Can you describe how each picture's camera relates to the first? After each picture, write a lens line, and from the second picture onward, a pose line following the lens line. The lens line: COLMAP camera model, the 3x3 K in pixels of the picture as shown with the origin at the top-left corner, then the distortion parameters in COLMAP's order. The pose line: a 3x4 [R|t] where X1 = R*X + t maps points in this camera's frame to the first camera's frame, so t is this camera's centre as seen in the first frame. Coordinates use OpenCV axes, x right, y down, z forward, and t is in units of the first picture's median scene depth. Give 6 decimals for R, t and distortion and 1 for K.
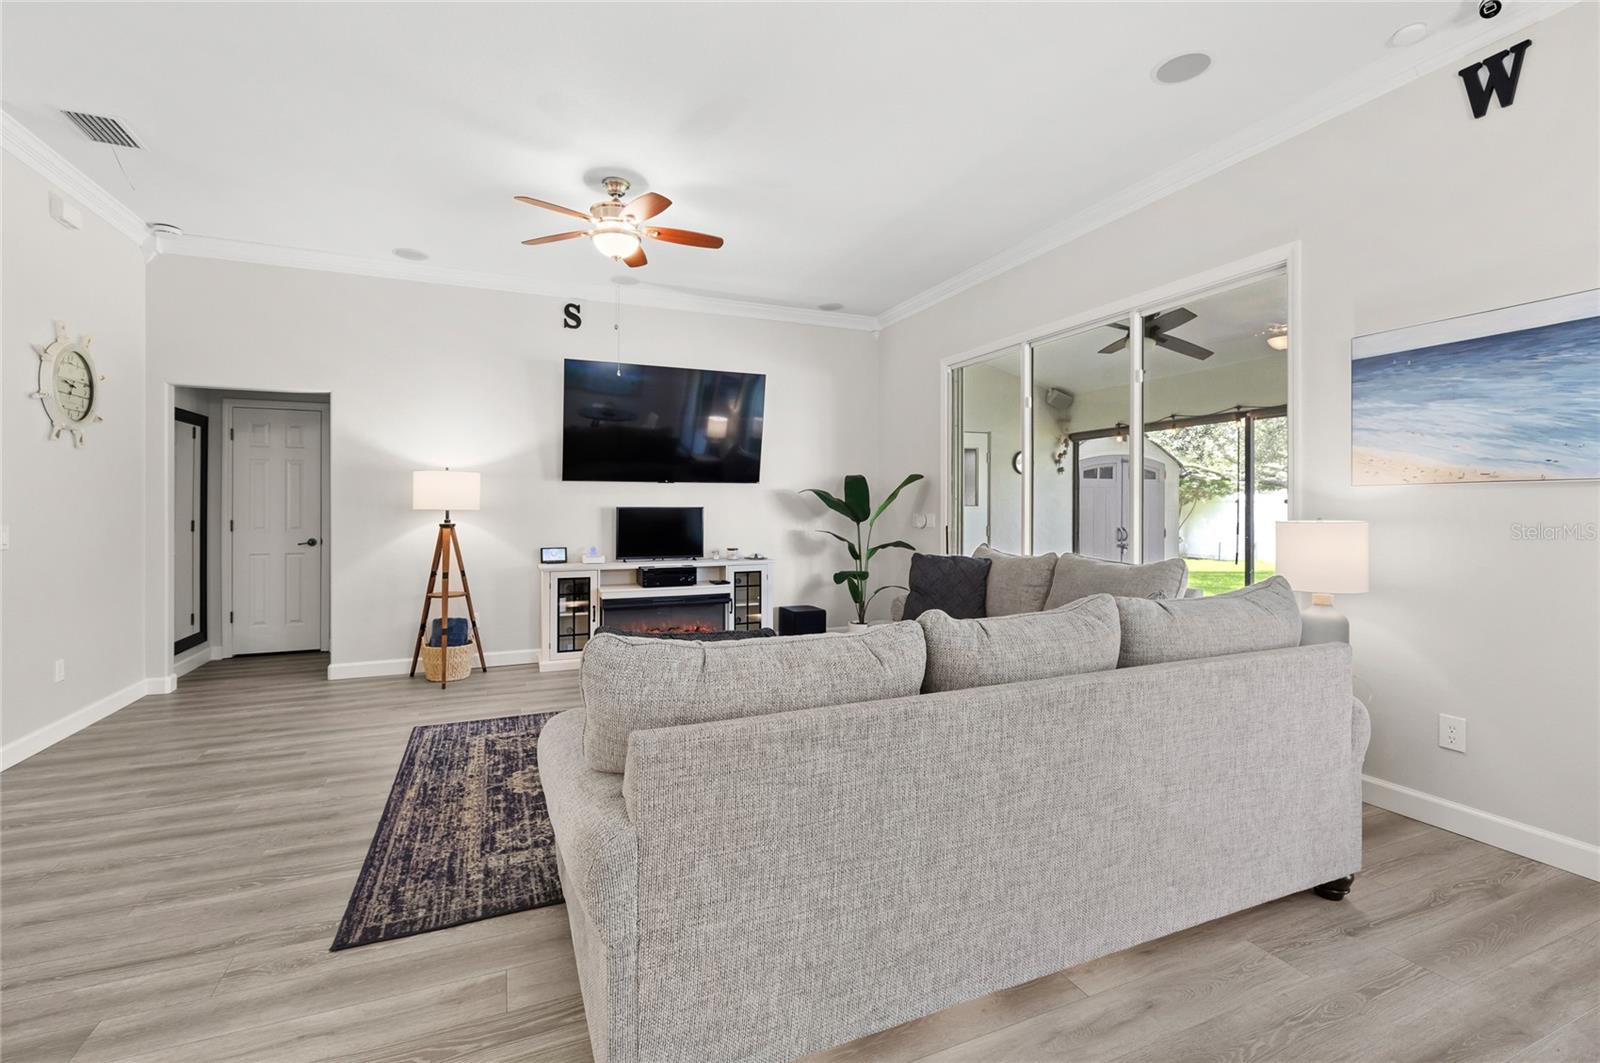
lens RADIAL K [[702.4, 0, 800.3], [0, 702.4, 510.0], [0, 0, 1]] dist [-0.000009, -0.000064]
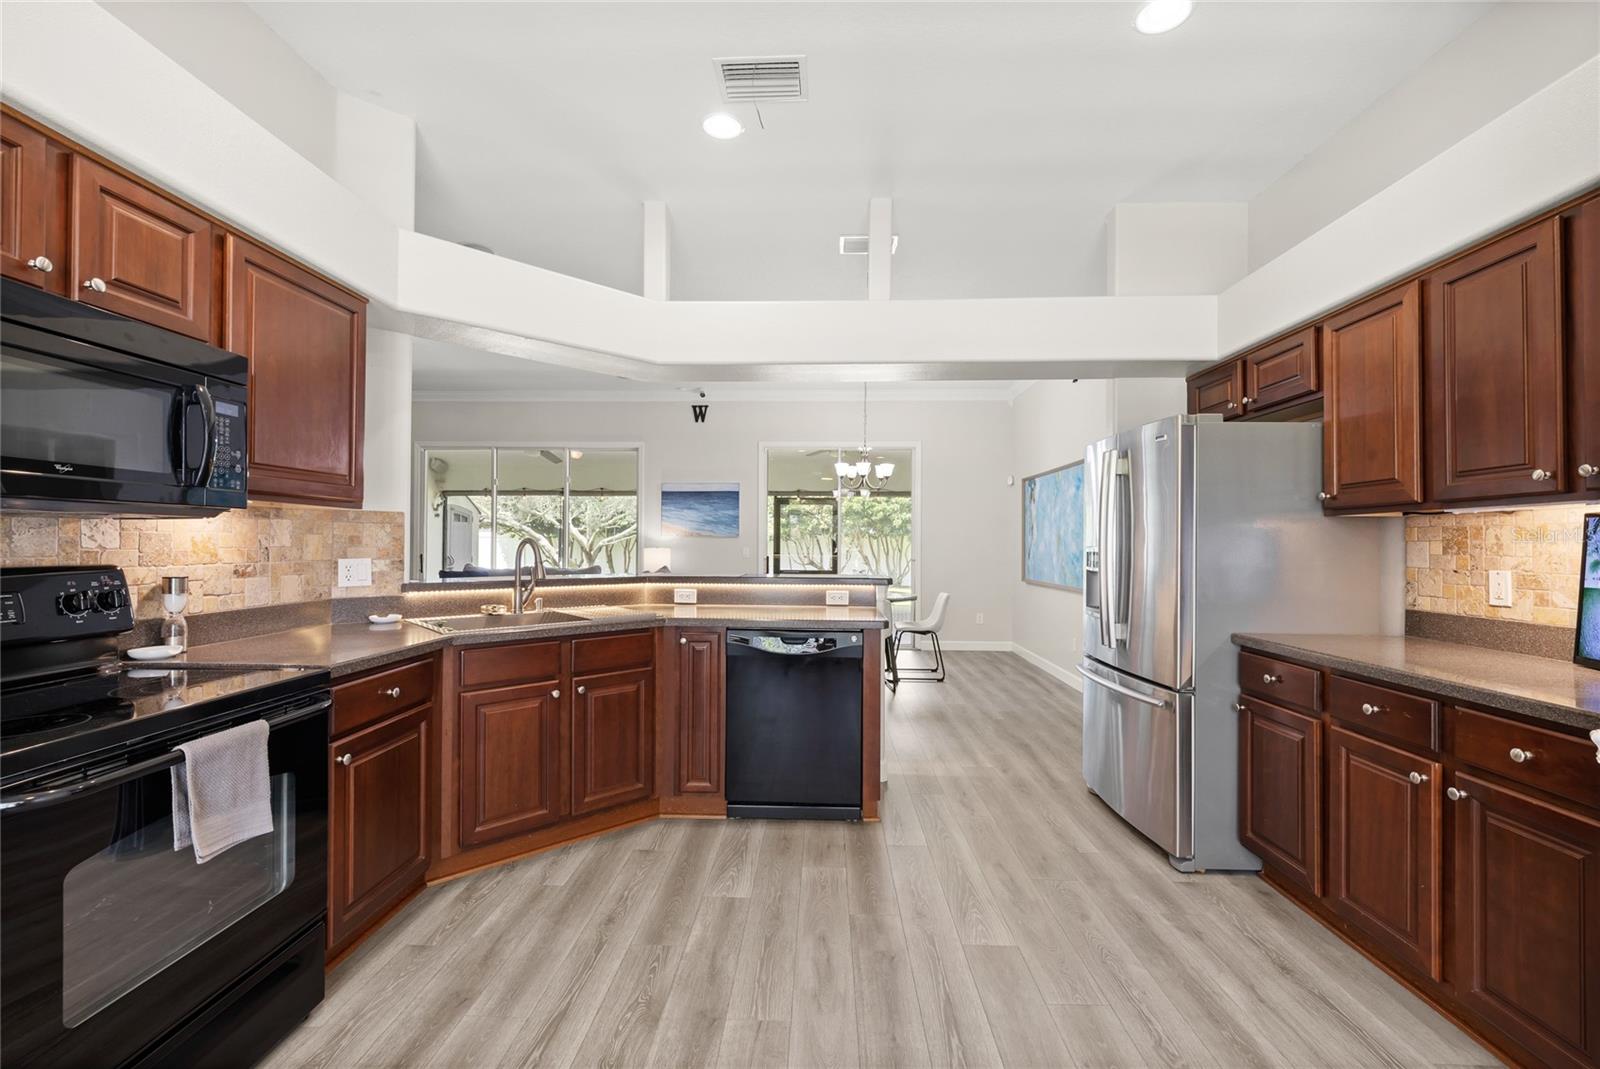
lens RADIAL K [[678.2, 0, 804.5], [0, 678.2, 543.7], [0, 0, 1]] dist [0.000933, 0.000270]
pose [[0.419621, 0.002472, 0.907696, -0.889285], [-0.004520, 0.999990, -0.000634, -0.002447], [-0.907688, -0.003837, 0.419628, -0.407801]]
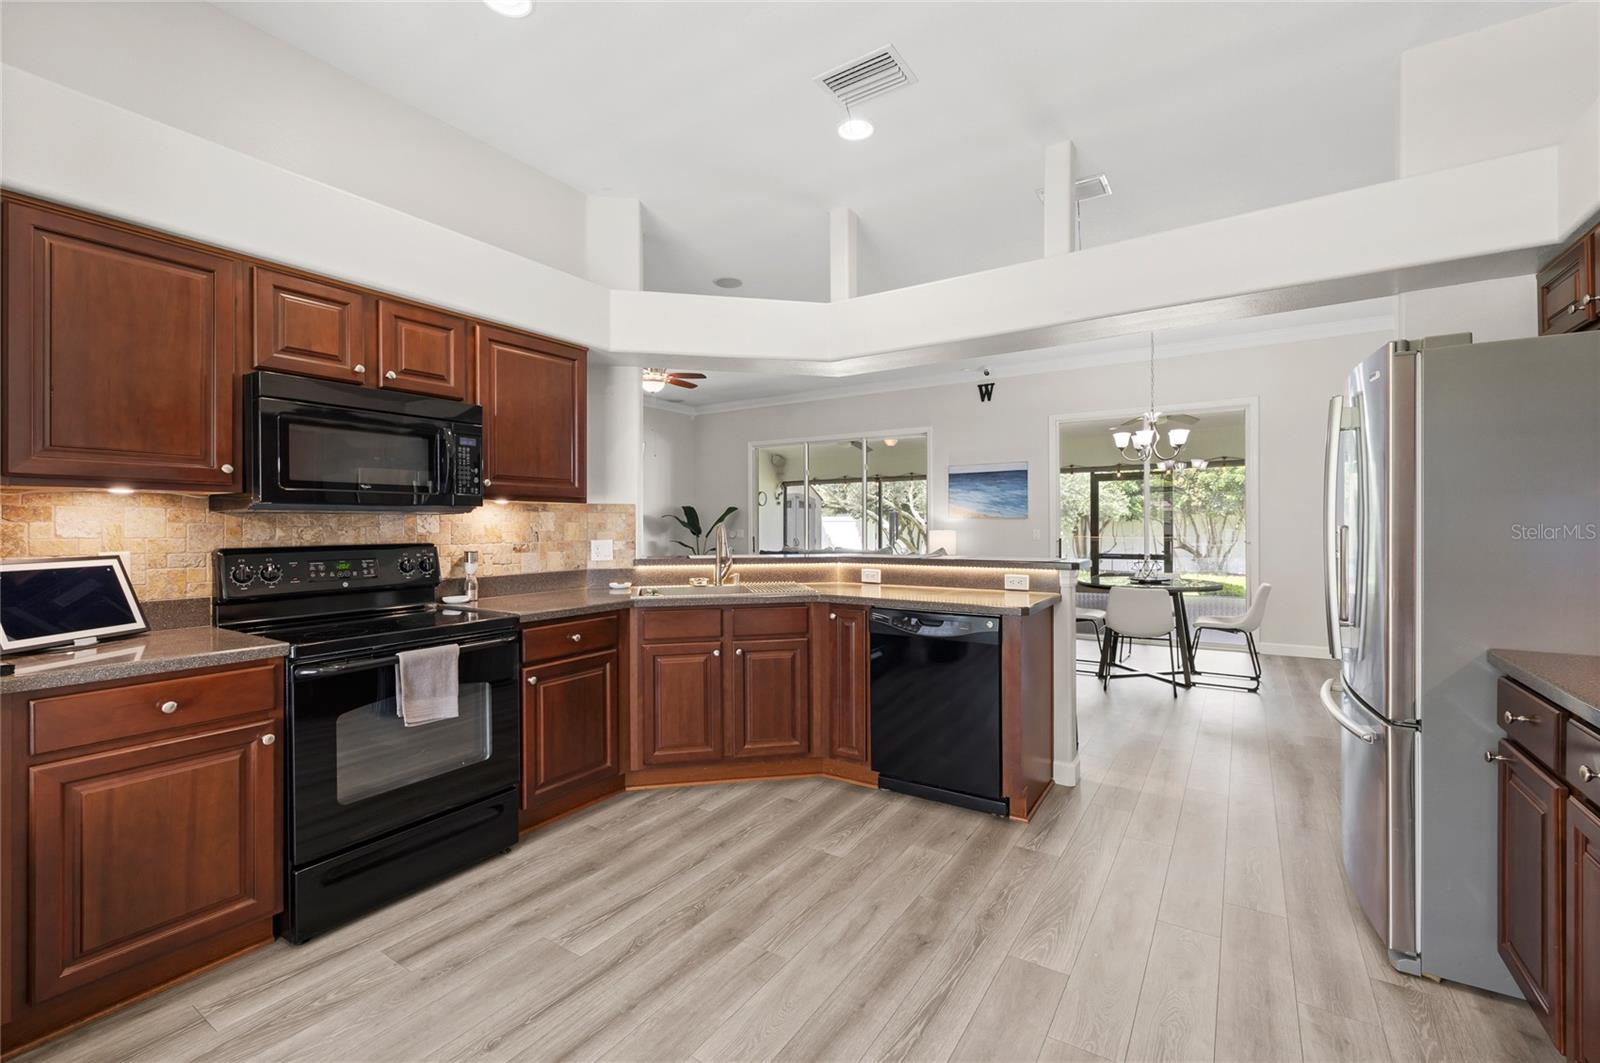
lens RADIAL K [[686.2, 0, 800.0], [0, 686.2, 531.5], [0, 0, 1]] dist [0.000782, 0.000071]
pose [[0.828537, -0.008533, 0.559869, -0.779222], [0.005454, 0.999959, 0.007170, -0.002427], [-0.559908, -0.002887, 0.828550, -0.591273]]
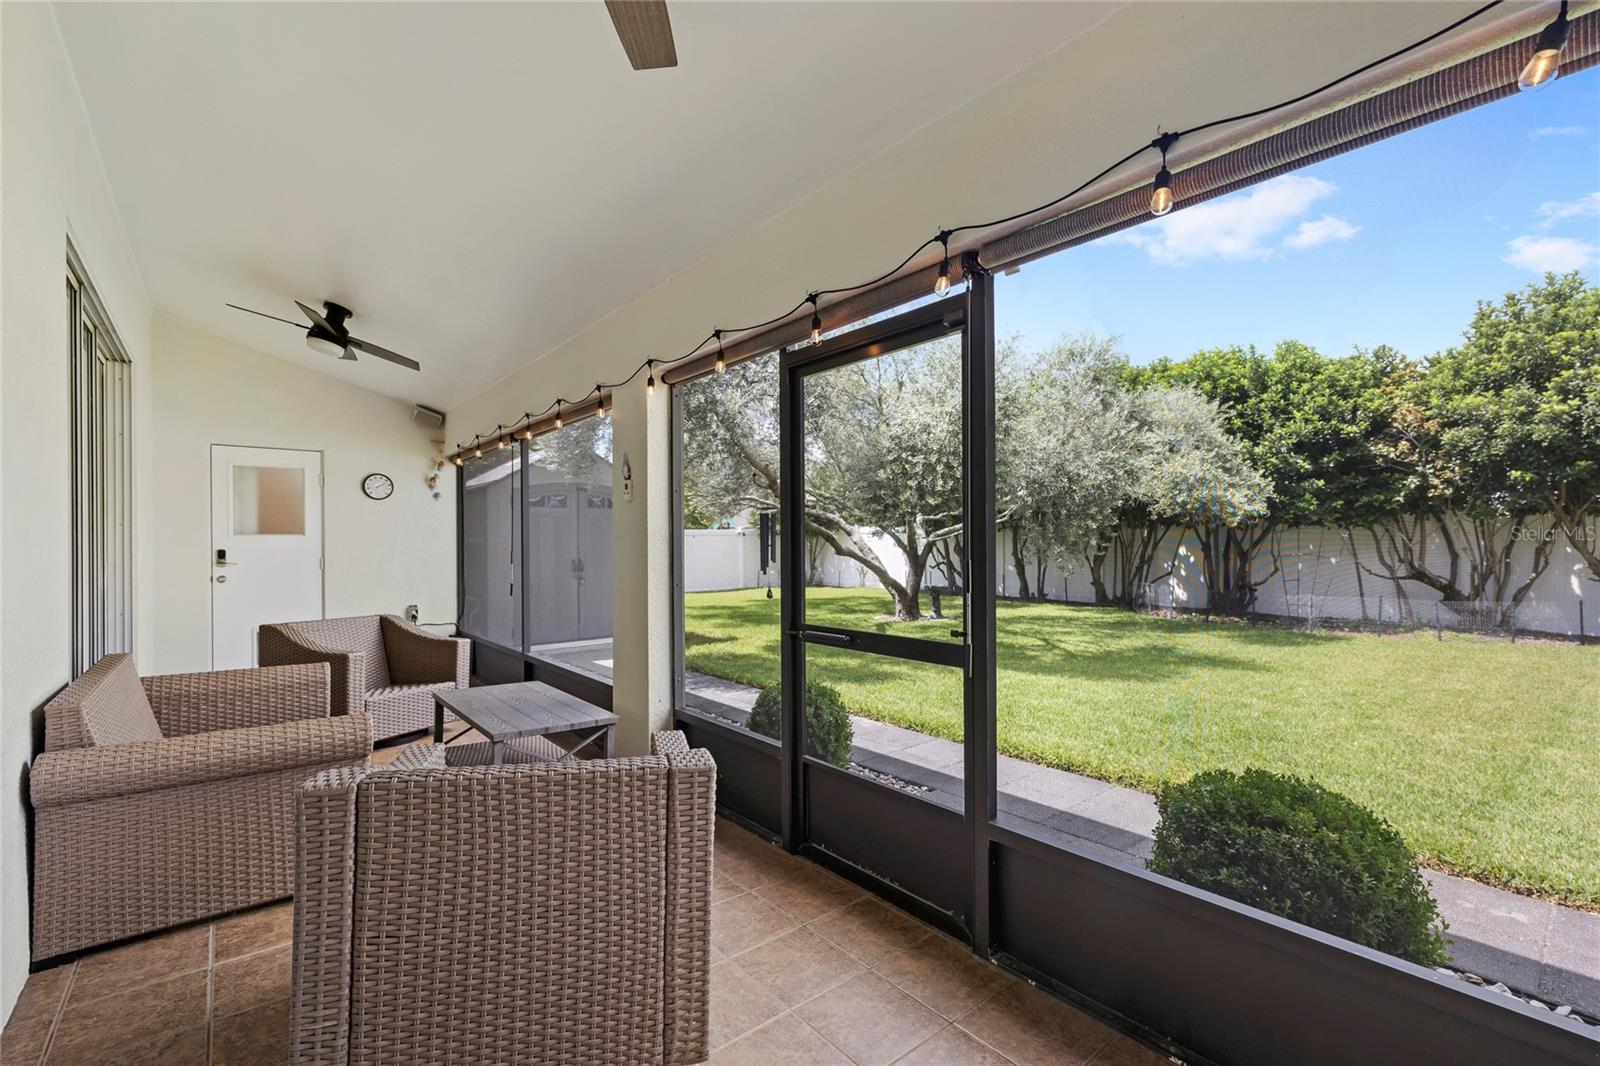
lens RADIAL K [[686.2, 0, 800.0], [0, 686.2, 533.0], [0, 0, 1]] dist [0.000782, 0.000071]
pose [[0.956686, -0.001724, 0.291117, 0.875525], [0.006415, 0.999865, -0.015160, 0.012938], [-0.291051, 0.016371, 0.956567, 0.014090]]
